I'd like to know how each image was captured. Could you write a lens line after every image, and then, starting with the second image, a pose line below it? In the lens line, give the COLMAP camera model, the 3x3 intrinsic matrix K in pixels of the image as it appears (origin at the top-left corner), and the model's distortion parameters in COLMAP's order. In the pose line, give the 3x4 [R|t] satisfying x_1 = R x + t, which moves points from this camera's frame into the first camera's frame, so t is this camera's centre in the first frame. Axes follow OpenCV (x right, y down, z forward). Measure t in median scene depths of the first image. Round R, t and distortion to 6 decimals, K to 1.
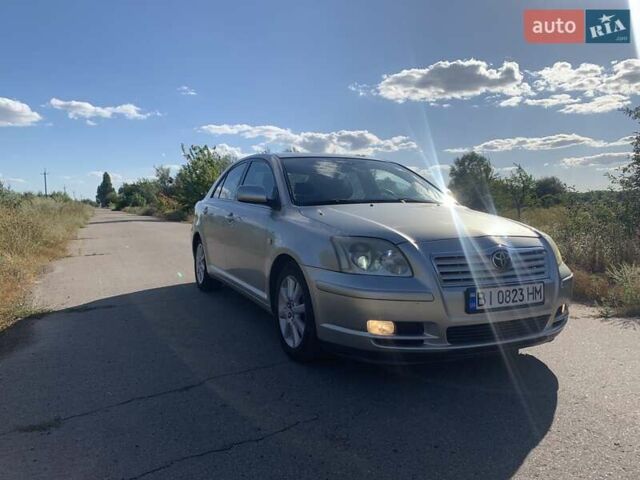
lens RADIAL K [[480.6, 0, 317.8], [0, 480.6, 235.5], [0, 0, 1]] dist [0.000805, 0.004410]
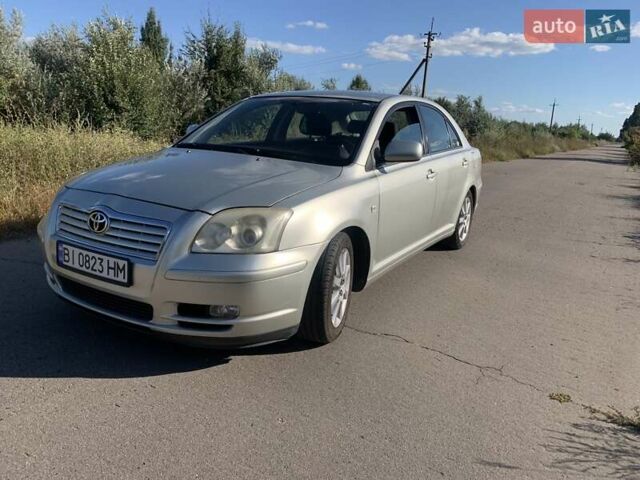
lens RADIAL K [[480.6, 0, 308.0], [0, 480.6, 244.4], [0, 0, 1]] dist [0.000805, 0.004410]
pose [[0.576856, 0.229419, -0.783967, 1.325775], [-0.106525, 0.972681, 0.206262, -0.135151], [0.809870, -0.035471, 0.585536, 0.800238]]
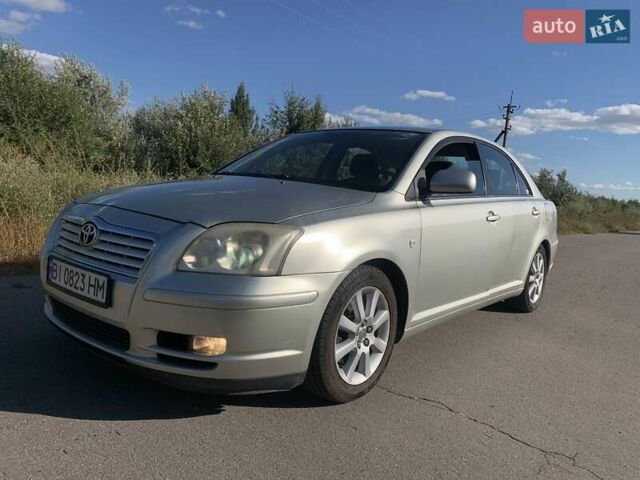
lens RADIAL K [[480.6, 0, 317.8], [0, 480.6, 240.6], [0, 0, 1]] dist [0.000805, 0.004410]
pose [[0.457150, 0.134401, -0.879176, 1.264966], [-0.140848, 0.986982, 0.077644, -0.054591], [0.878166, 0.088335, 0.470129, 0.969862]]
